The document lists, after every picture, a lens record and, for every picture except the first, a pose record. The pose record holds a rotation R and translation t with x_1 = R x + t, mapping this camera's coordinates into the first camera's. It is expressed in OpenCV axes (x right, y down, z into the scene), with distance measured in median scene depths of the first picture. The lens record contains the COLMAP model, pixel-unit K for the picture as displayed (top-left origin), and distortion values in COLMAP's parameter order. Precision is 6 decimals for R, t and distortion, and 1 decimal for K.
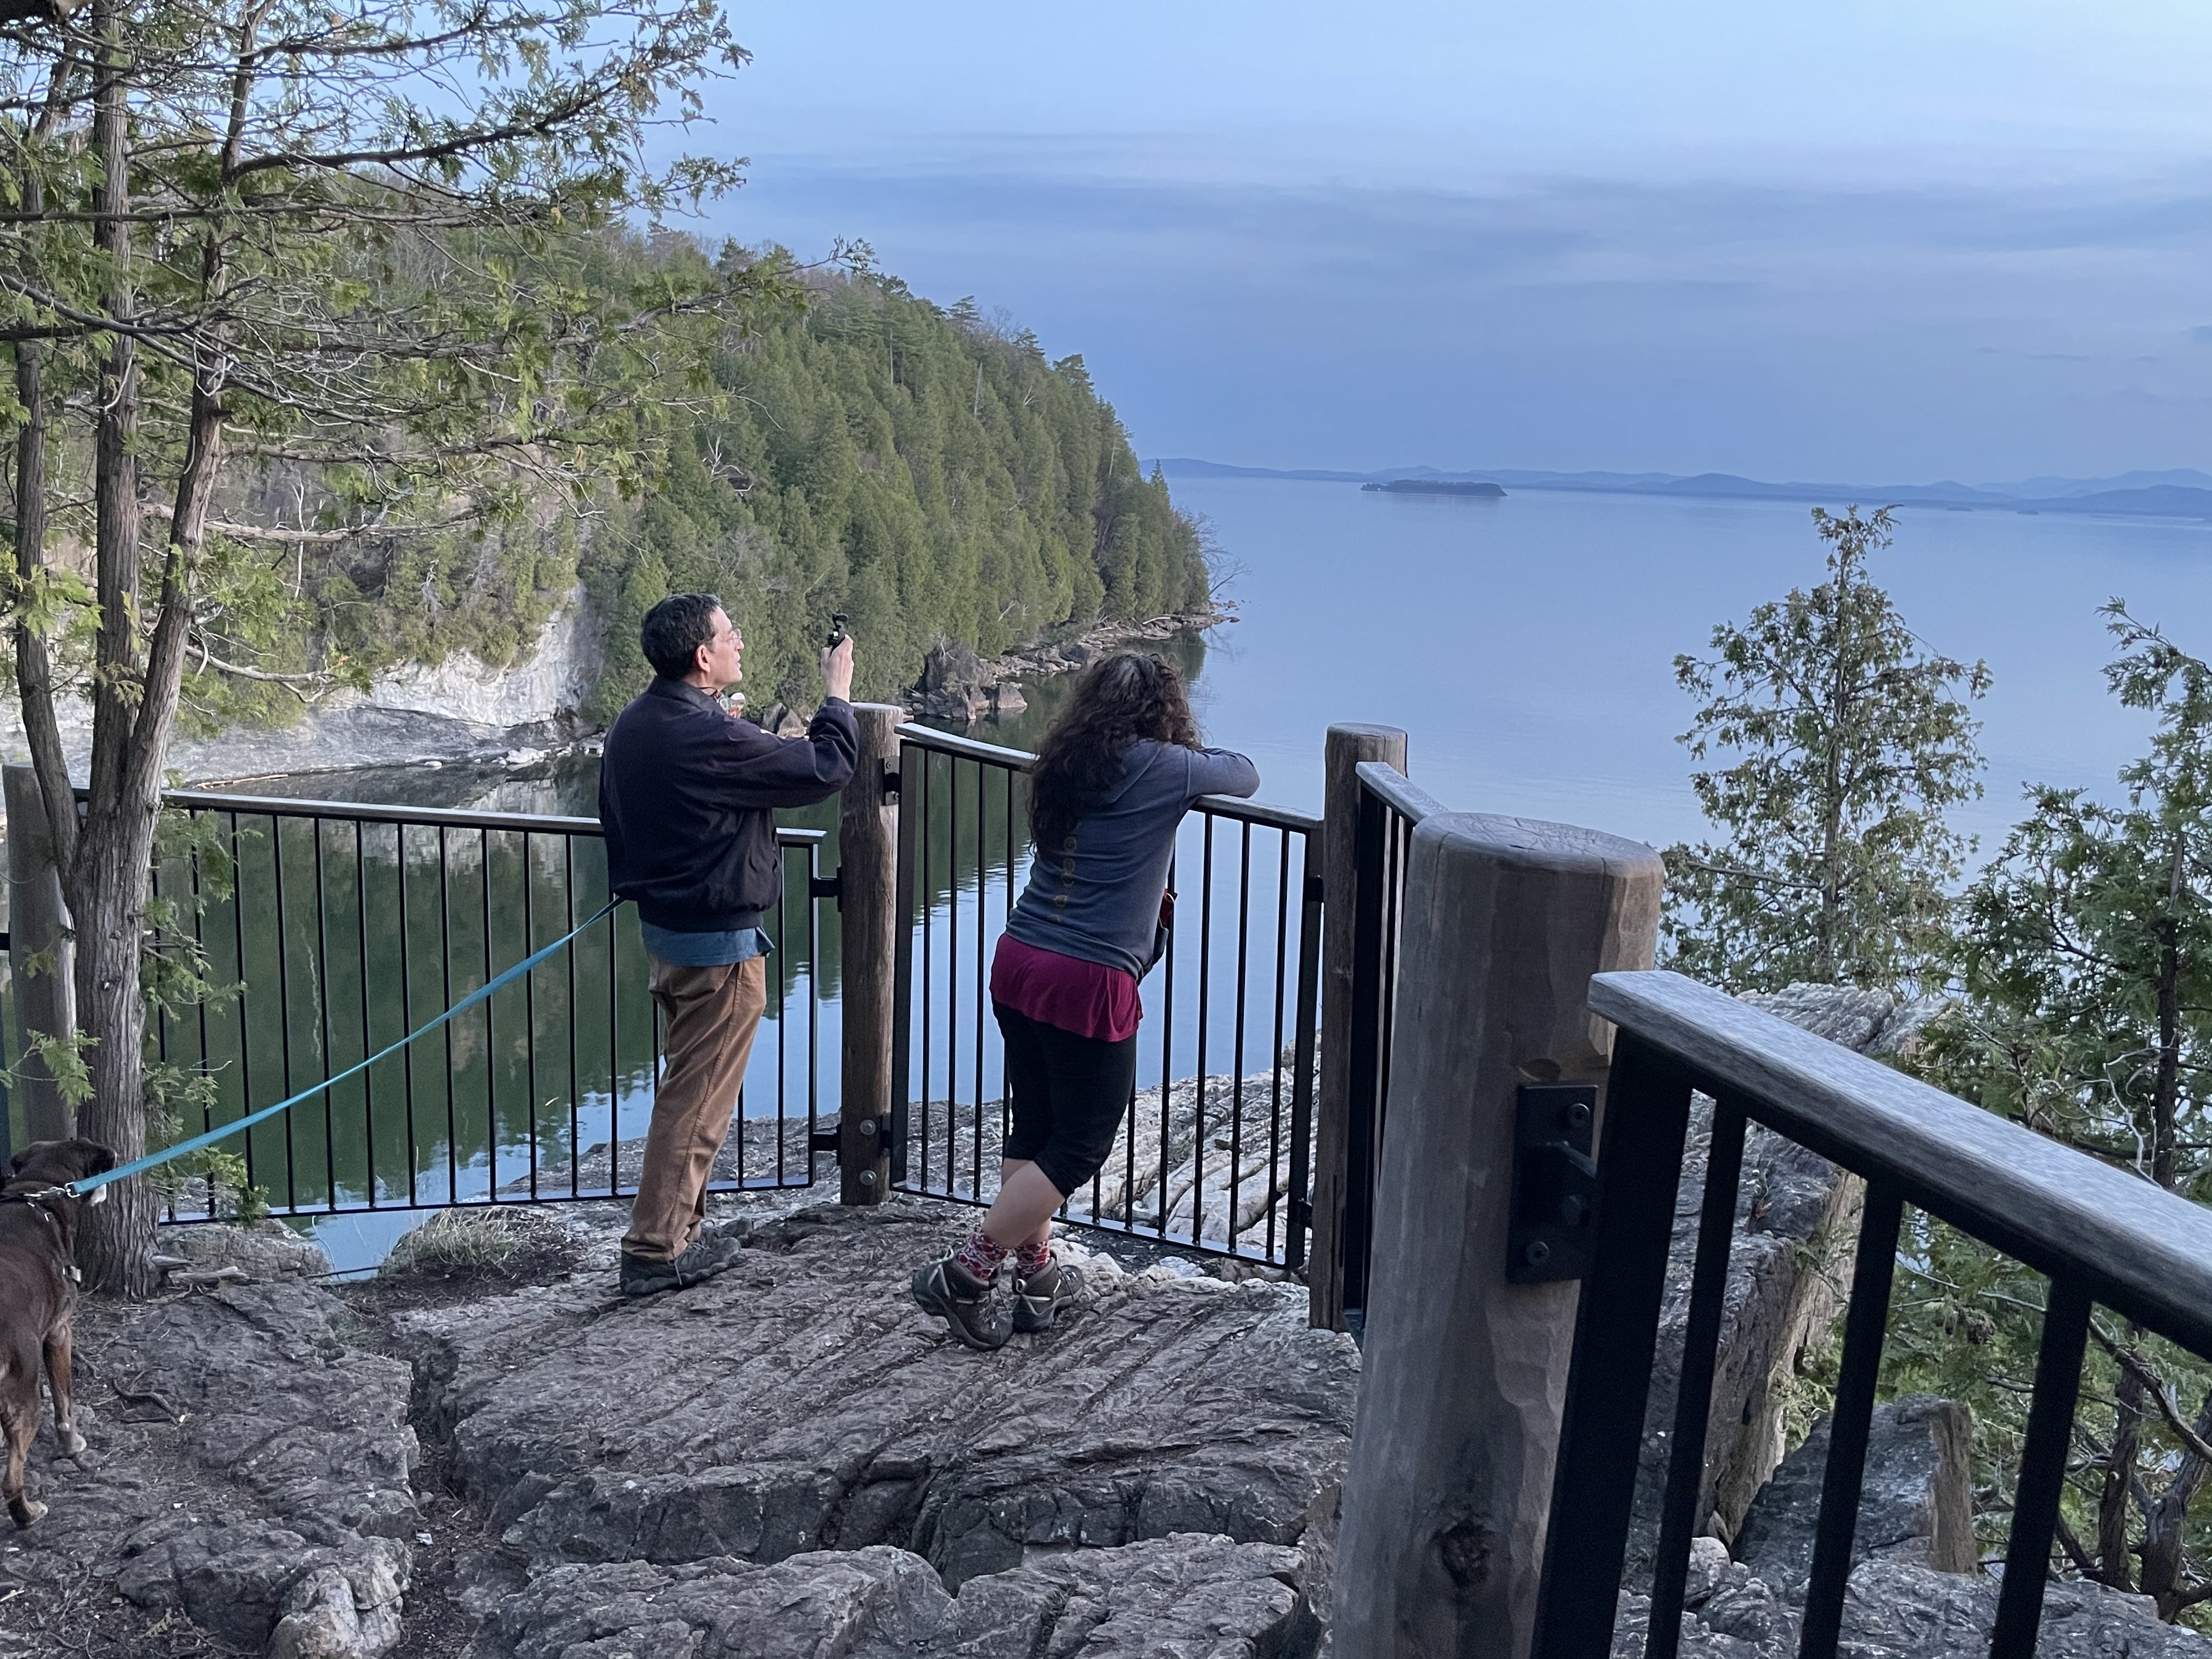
lens RADIAL K [[1917.6, 0, 1106.0], [0, 1917.6, 829.5], [0, 0, 1]] dist [0.002832, 0.000836]
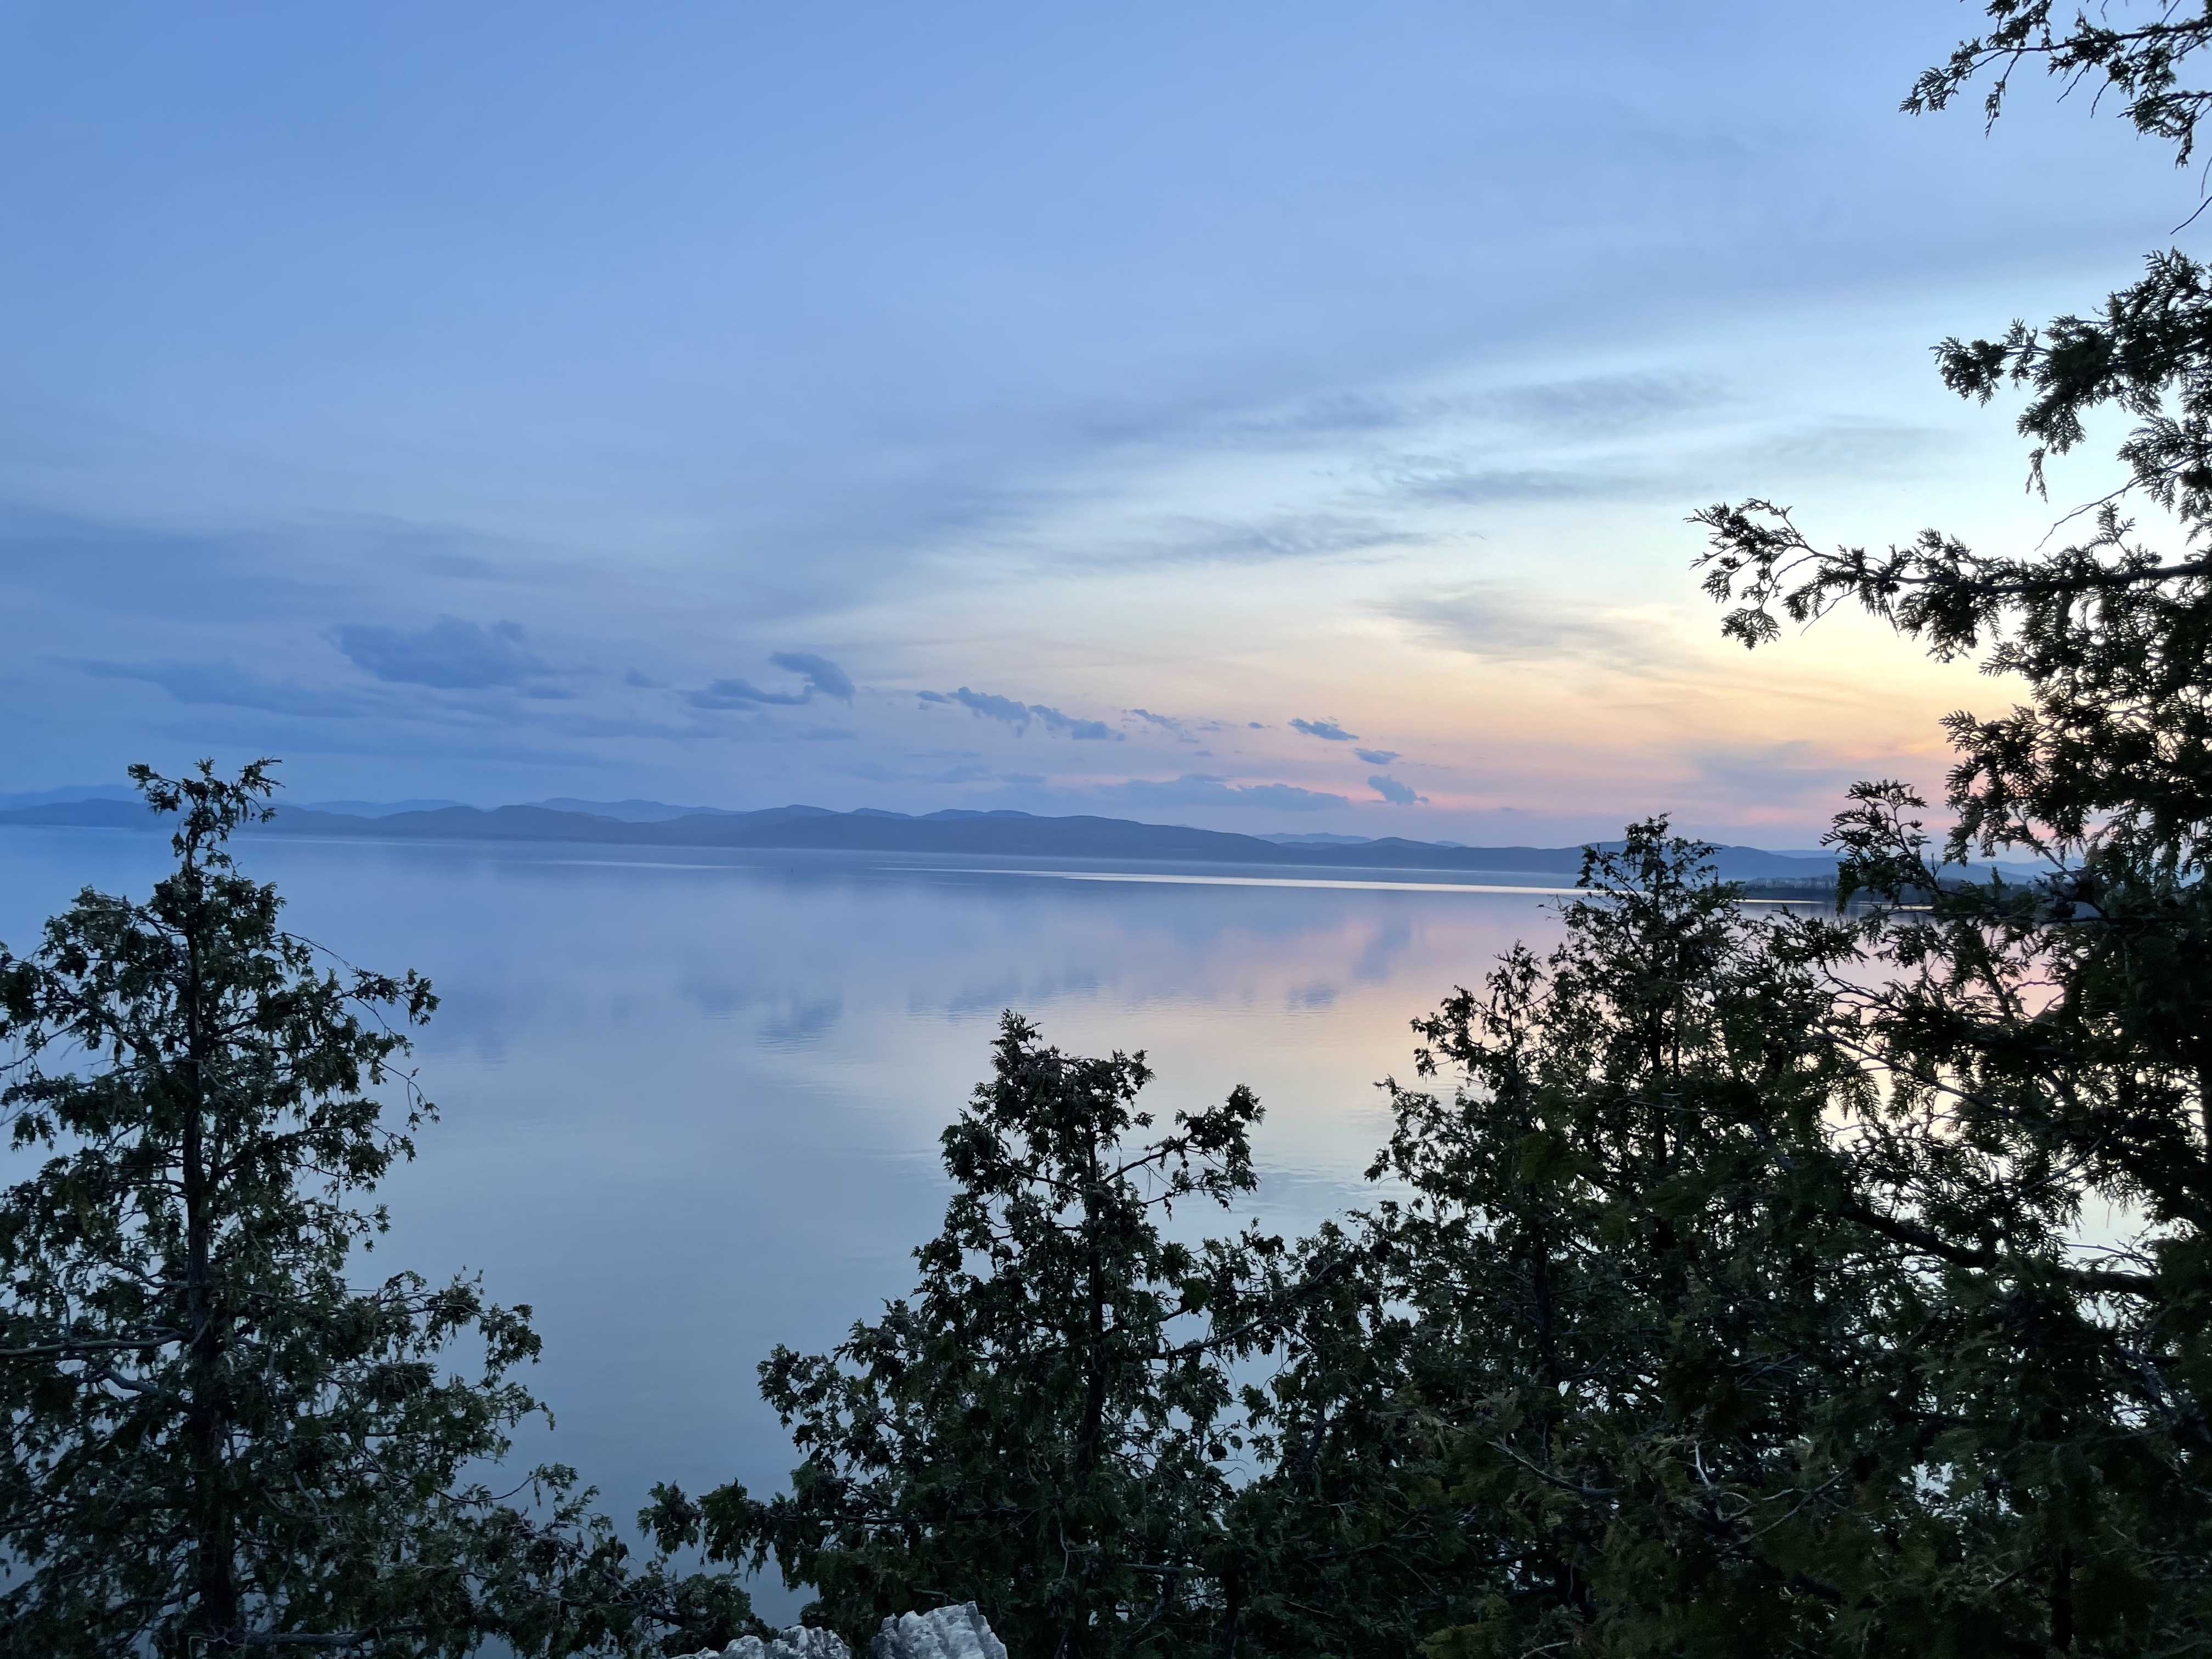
lens RADIAL K [[1711.6, 0, 1118.0], [0, 1711.6, 832.7], [0, 0, 1]] dist [0.091746, -0.118800]
pose [[0.520426, -0.012359, 0.853817, 0.031839], [0.146741, 0.986315, -0.075165, -0.048476], [-0.841204, 0.164408, 0.515118, 0.401715]]
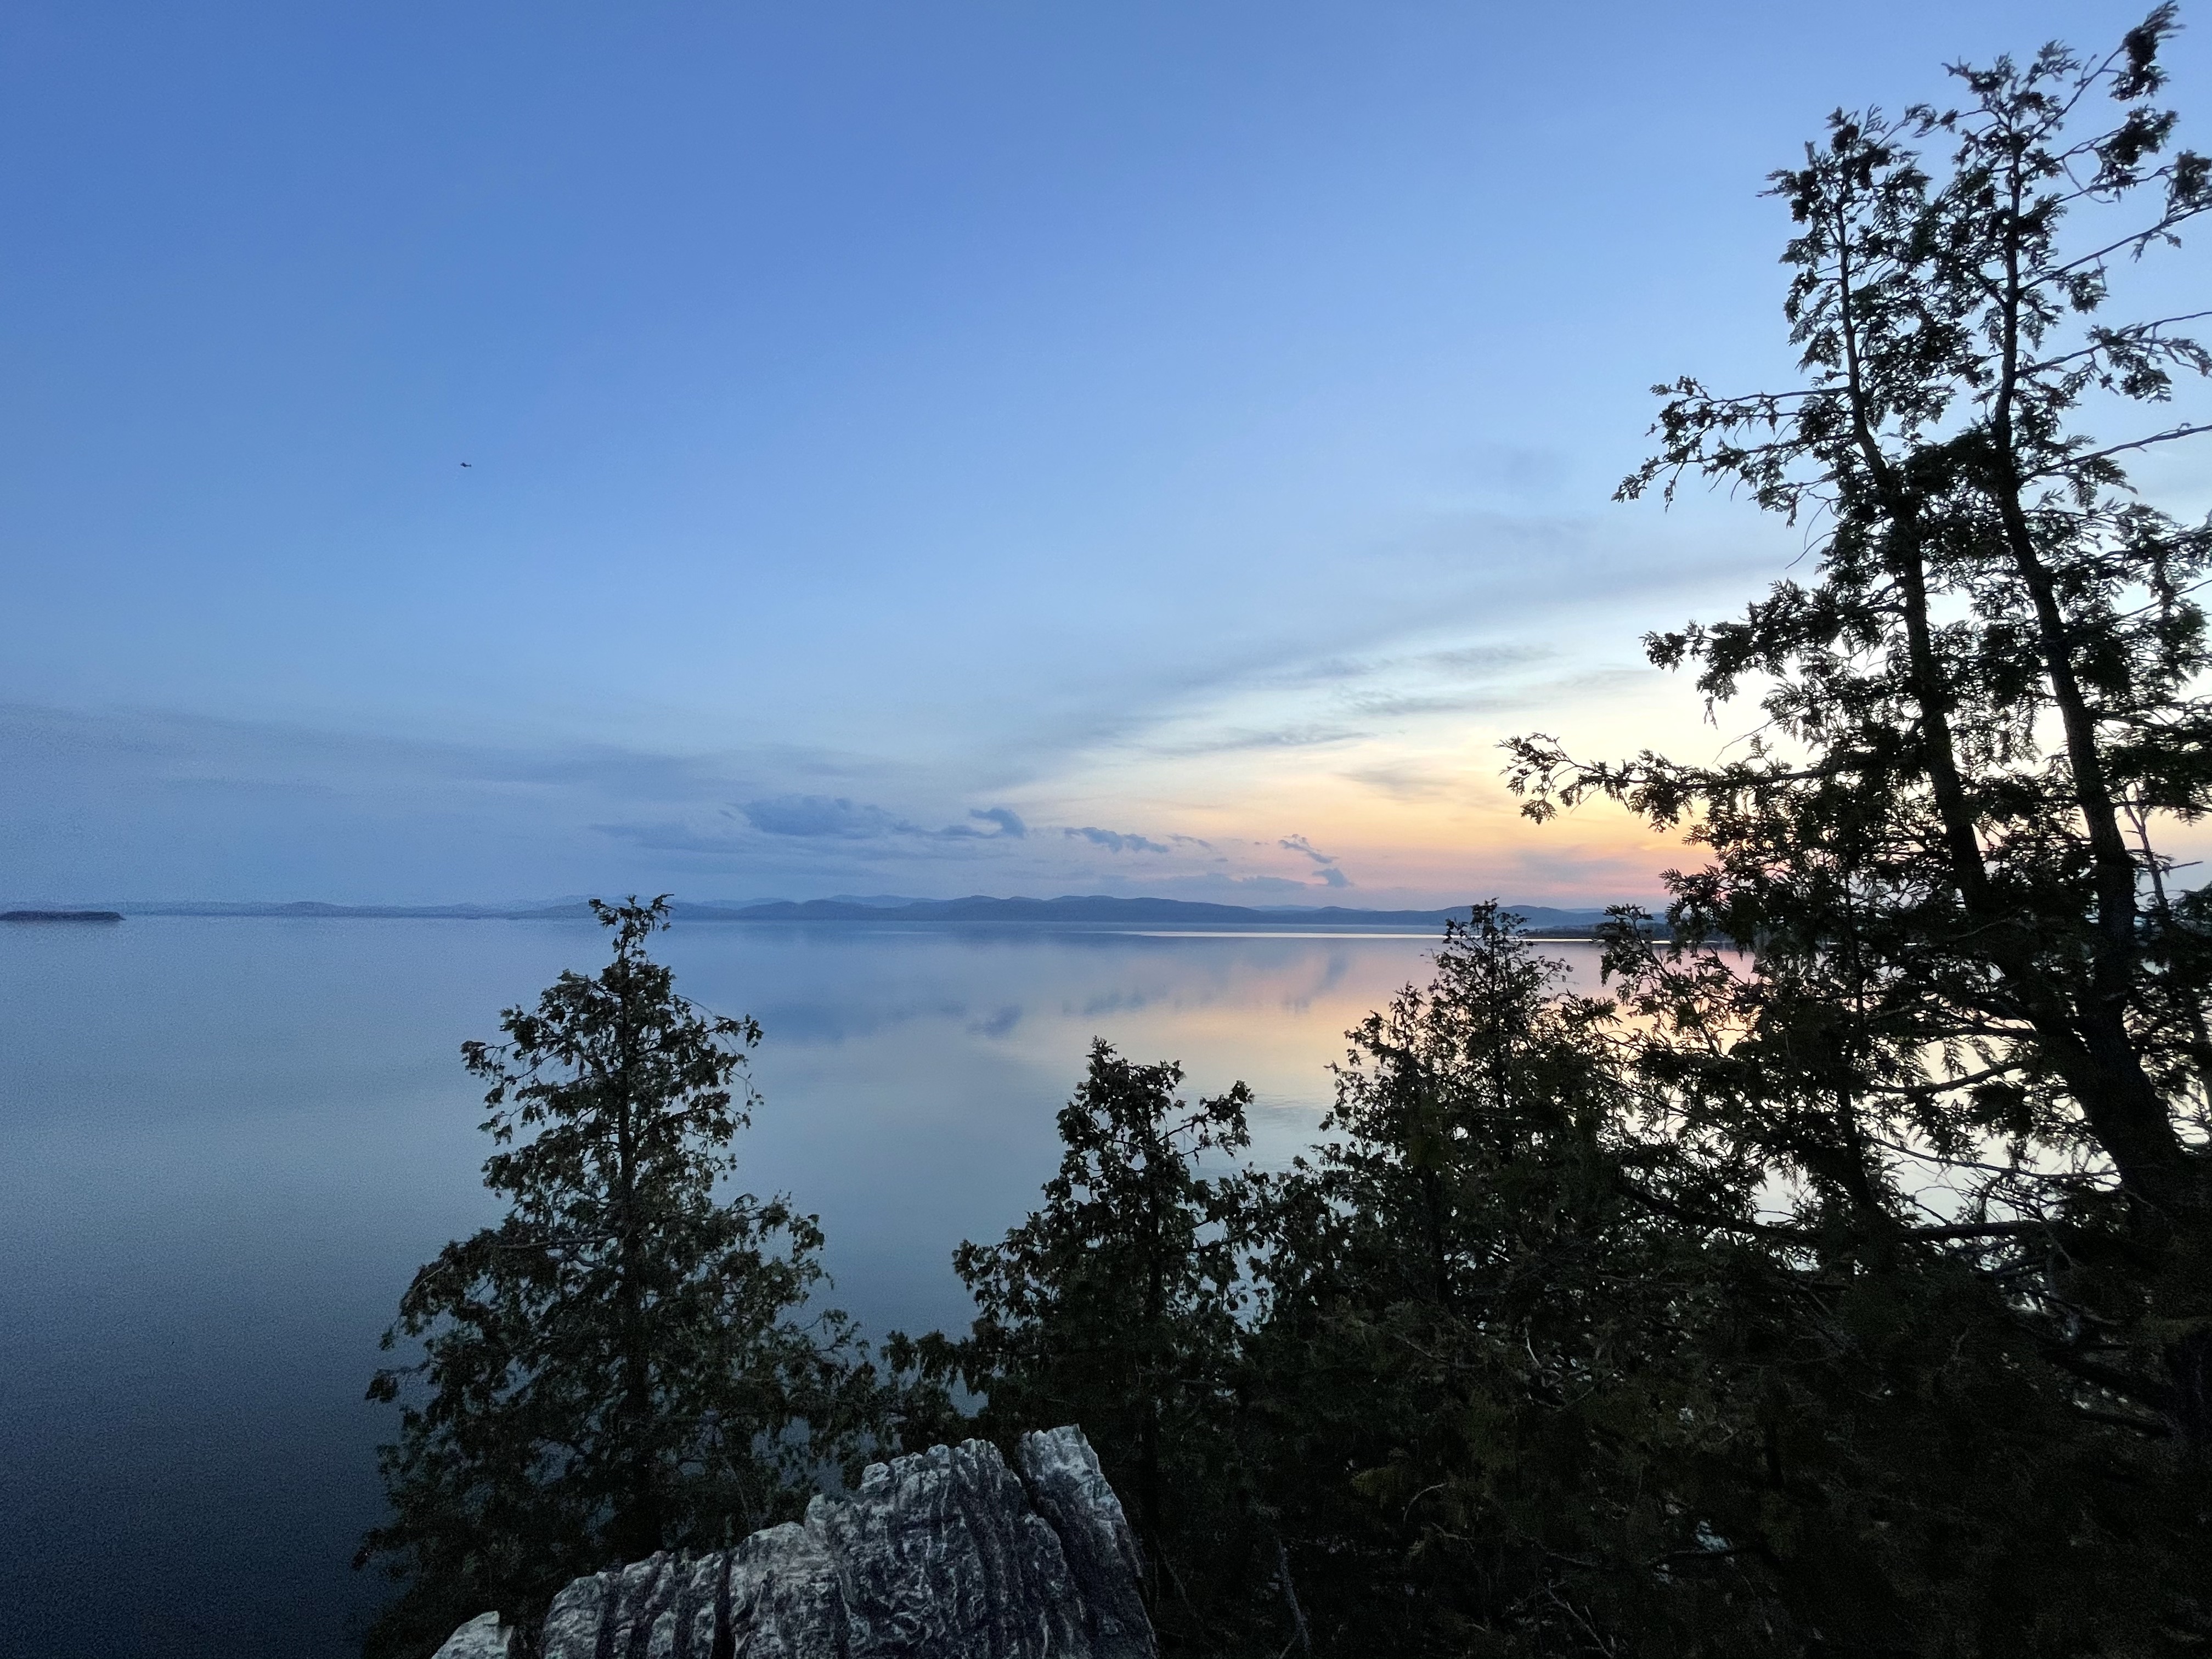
lens RADIAL K [[1021.0, 0, 1111.1], [0, 1021.0, 844.3], [0, 0, 1]] dist [-0.001438, -0.000563]
pose [[0.565440, 0.025066, 0.824408, 0.039264], [0.167115, 0.975324, -0.144275, -0.058432], [-0.807682, 0.219350, 0.547299, 0.400094]]
